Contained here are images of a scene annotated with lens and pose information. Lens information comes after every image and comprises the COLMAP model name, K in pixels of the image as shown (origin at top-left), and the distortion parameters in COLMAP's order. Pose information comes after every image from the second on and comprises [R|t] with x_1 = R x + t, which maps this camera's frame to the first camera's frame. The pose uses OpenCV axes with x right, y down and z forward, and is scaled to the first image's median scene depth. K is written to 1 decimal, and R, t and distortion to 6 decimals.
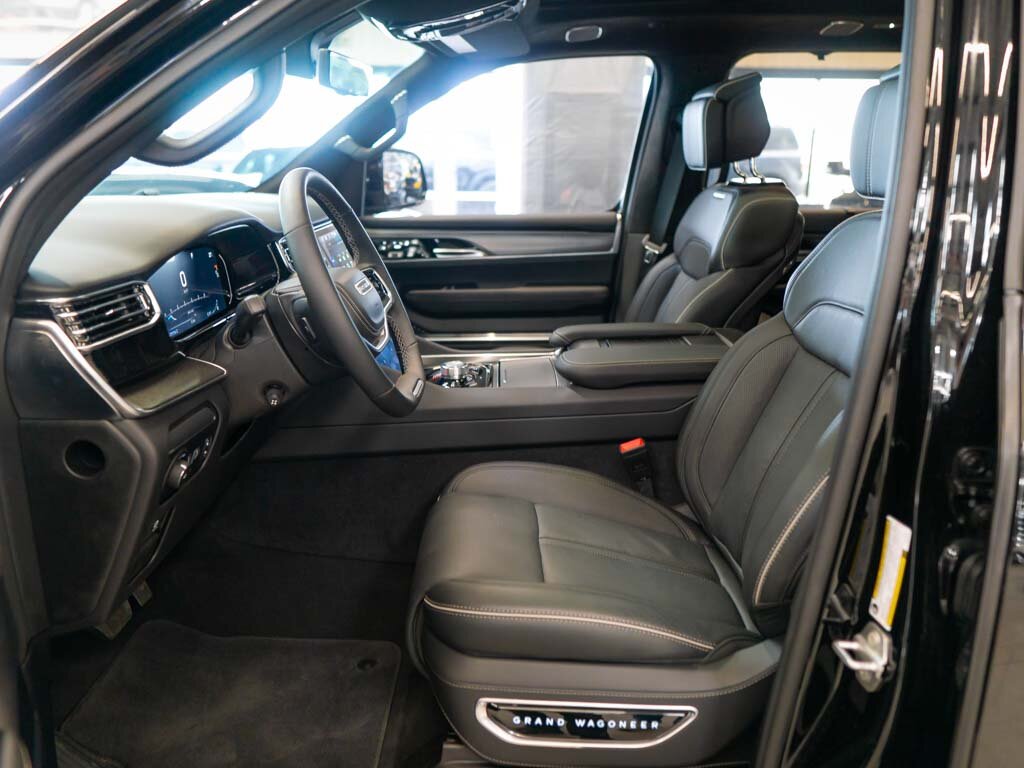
lens RADIAL K [[856.9, 0, 512.0], [0, 856.9, 384.0], [0, 0, 1]] dist [0.007913, 0.000620]
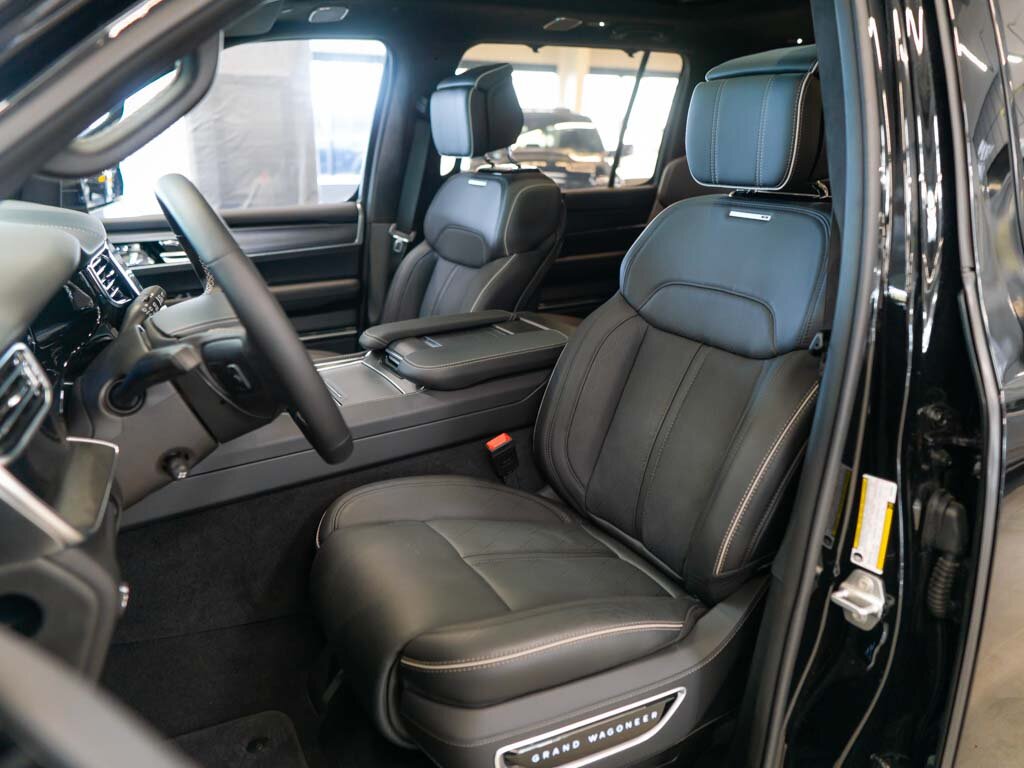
lens RADIAL K [[804.7, 0, 512.0], [0, 804.7, 384.0], [0, 0, 1]] dist [0.003410, -0.001844]
pose [[0.883128, -0.144591, 0.446293, -0.201708], [0.127377, 0.989485, 0.068521, -0.045058], [-0.451508, -0.003665, 0.892260, 0.128416]]
